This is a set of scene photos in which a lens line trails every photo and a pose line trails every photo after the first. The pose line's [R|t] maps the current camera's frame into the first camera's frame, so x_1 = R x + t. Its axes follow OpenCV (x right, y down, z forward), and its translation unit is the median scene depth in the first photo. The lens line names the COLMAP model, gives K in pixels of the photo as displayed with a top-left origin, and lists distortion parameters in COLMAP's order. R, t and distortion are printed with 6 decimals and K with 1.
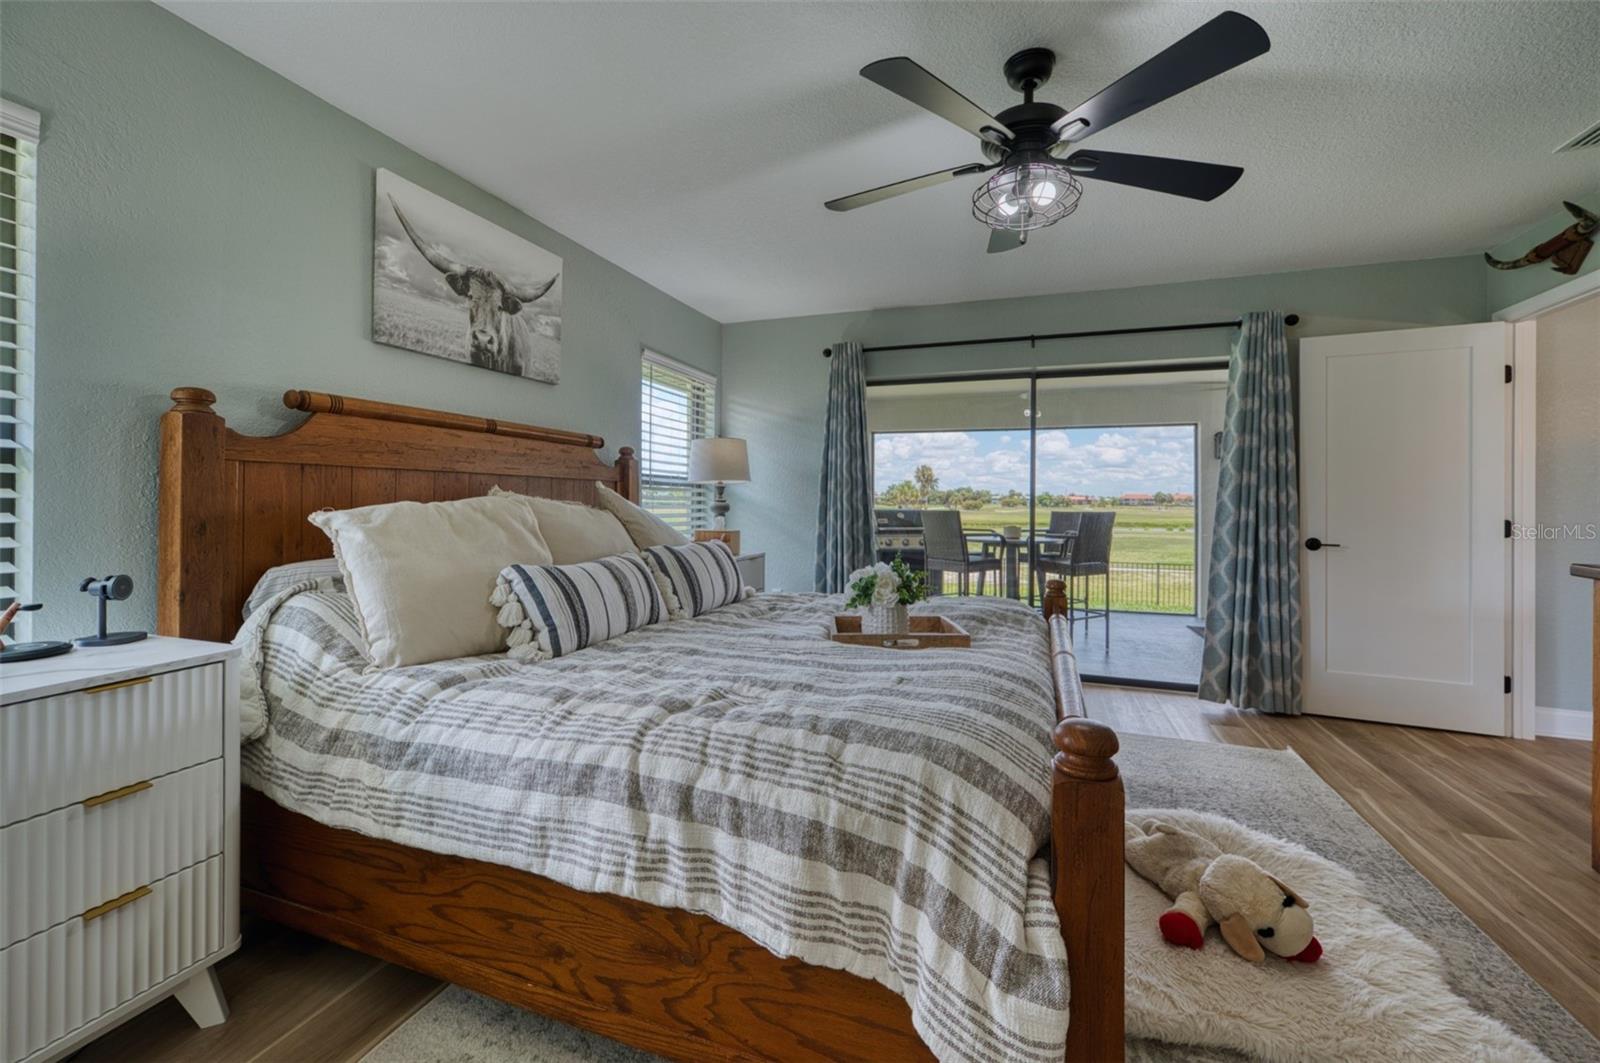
lens RADIAL K [[636.0, 0, 817.0], [0, 636.0, 495.6], [0, 0, 1]] dist [-0.009101, 0.003490]
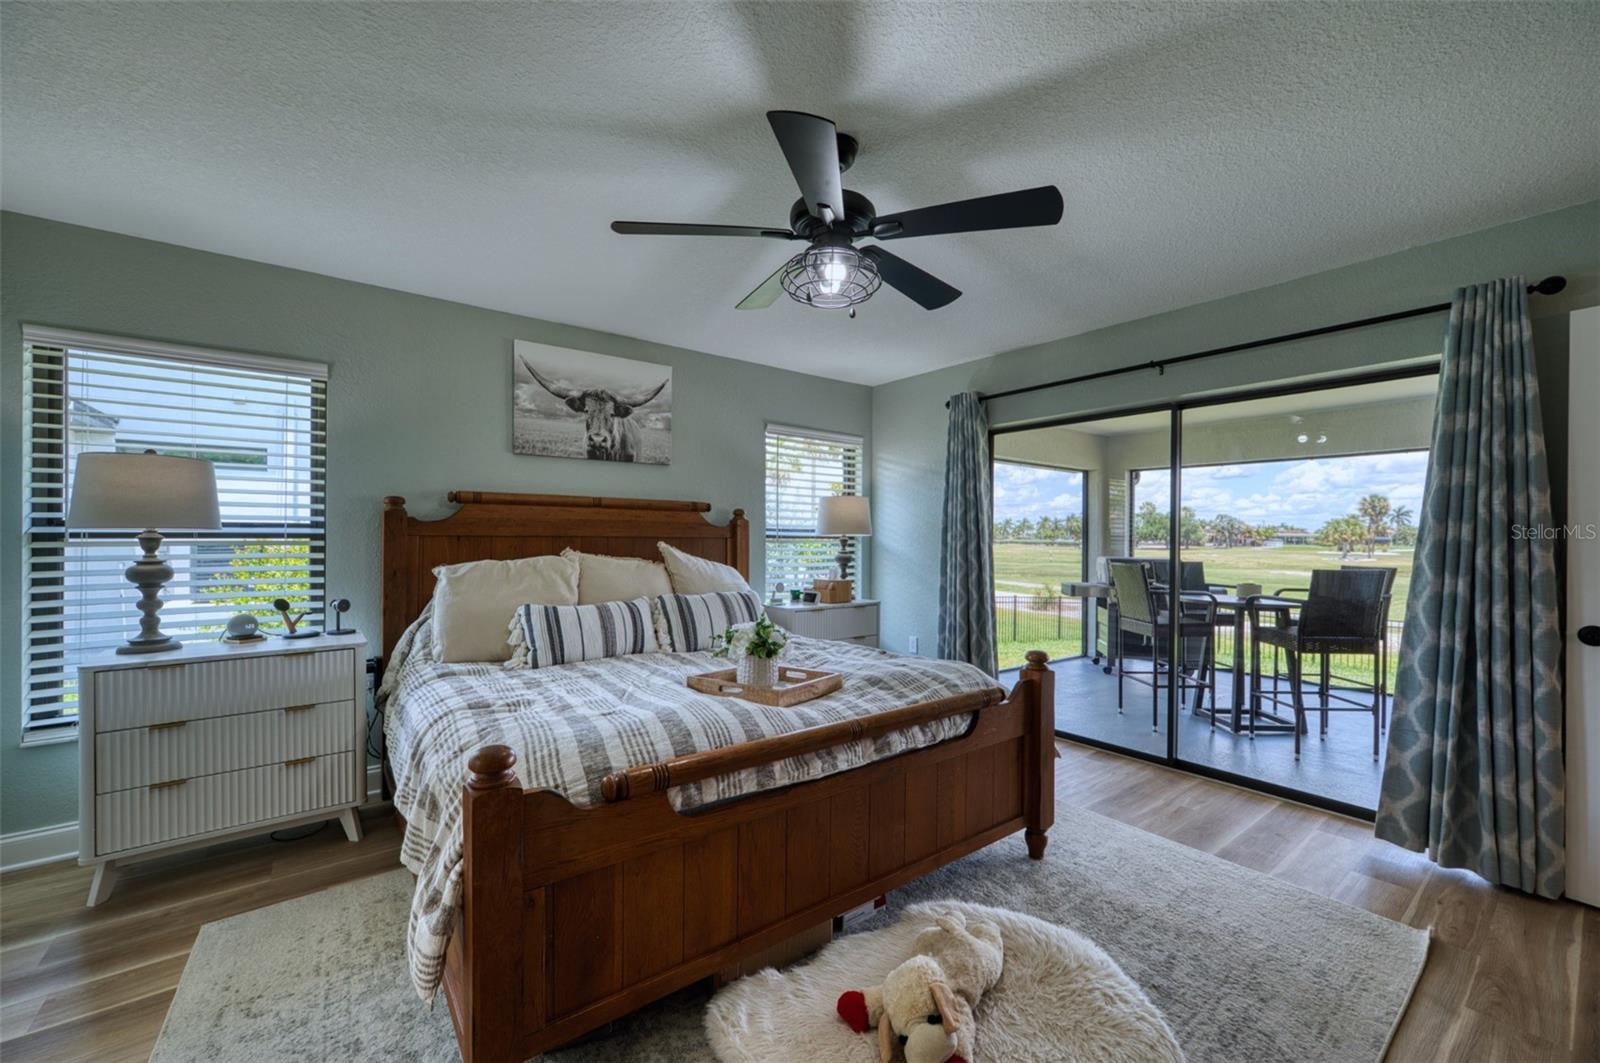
lens RADIAL K [[636.0, 0, 824.7], [0, 636.0, 537.1], [0, 0, 1]] dist [-0.009101, 0.003490]
pose [[0.846390, -0.000403, -0.532563, 0.606119], [0.003146, 0.999986, 0.004243, -0.034632], [0.532554, -0.005266, 0.846380, 0.076700]]
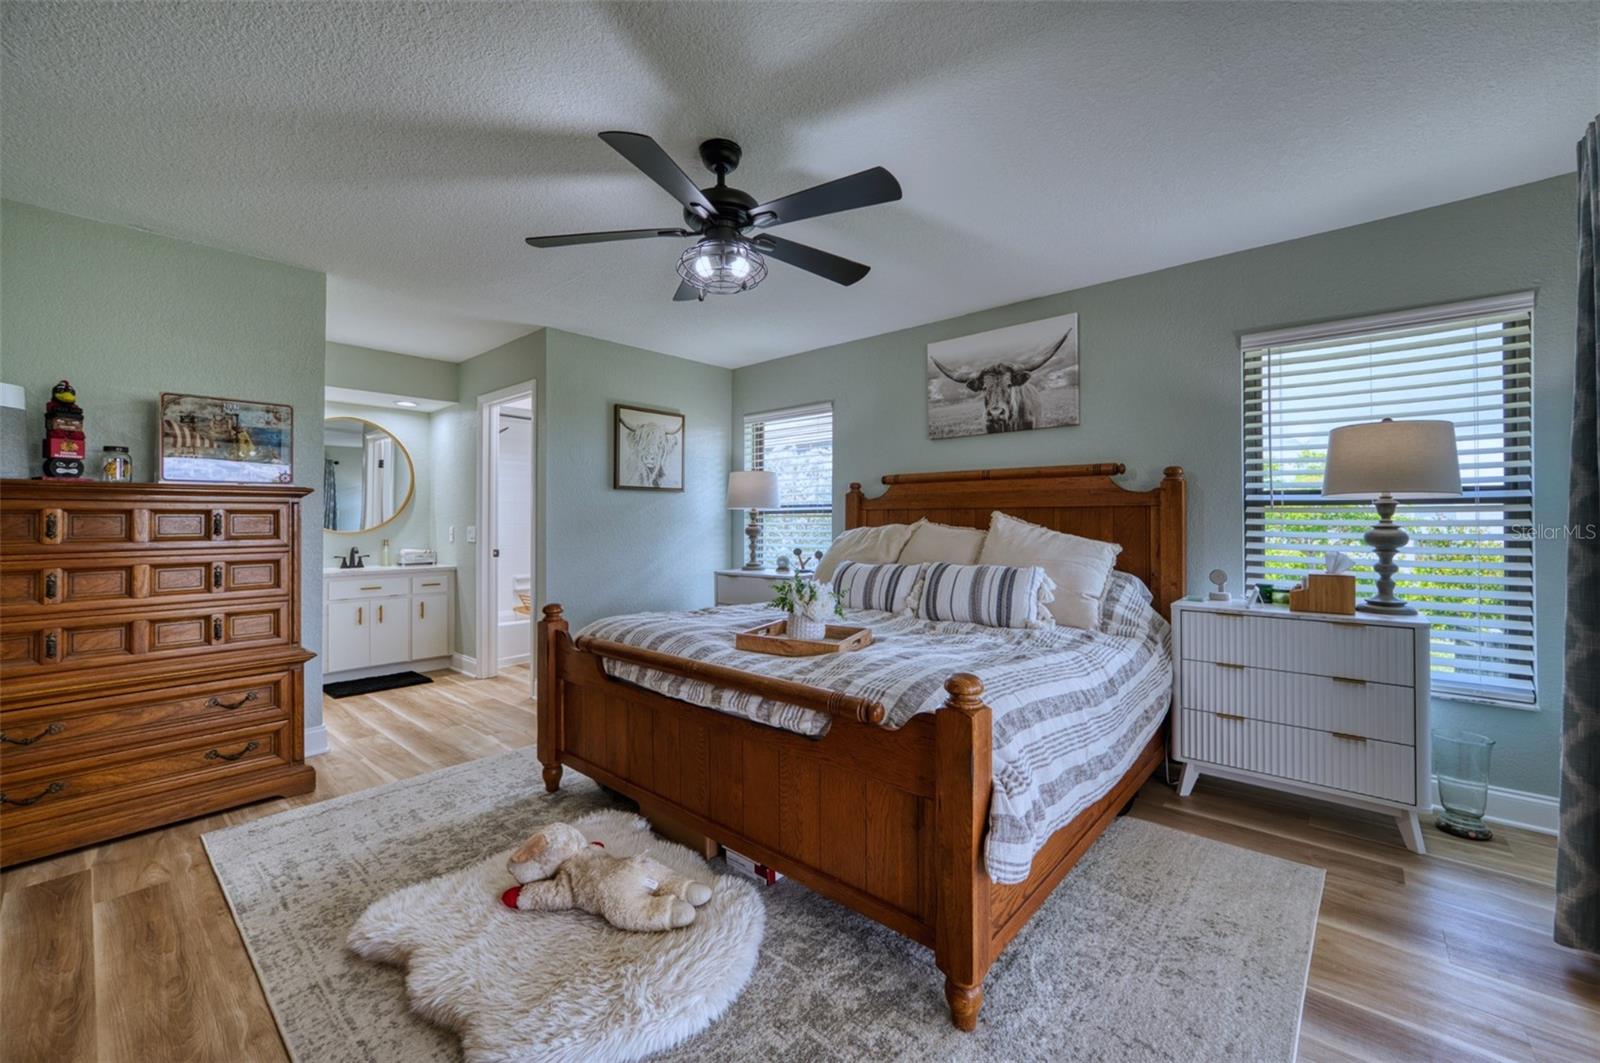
lens RADIAL K [[636.0, 0, 790.2], [0, 636.0, 522.0], [0, 0, 1]] dist [-0.009101, 0.003490]
pose [[-0.373083, -0.007137, -0.927771, 0.921164], [0.005677, 0.999934, -0.009975, 0.009359], [0.927781, -0.008988, -0.373018, 1.041632]]
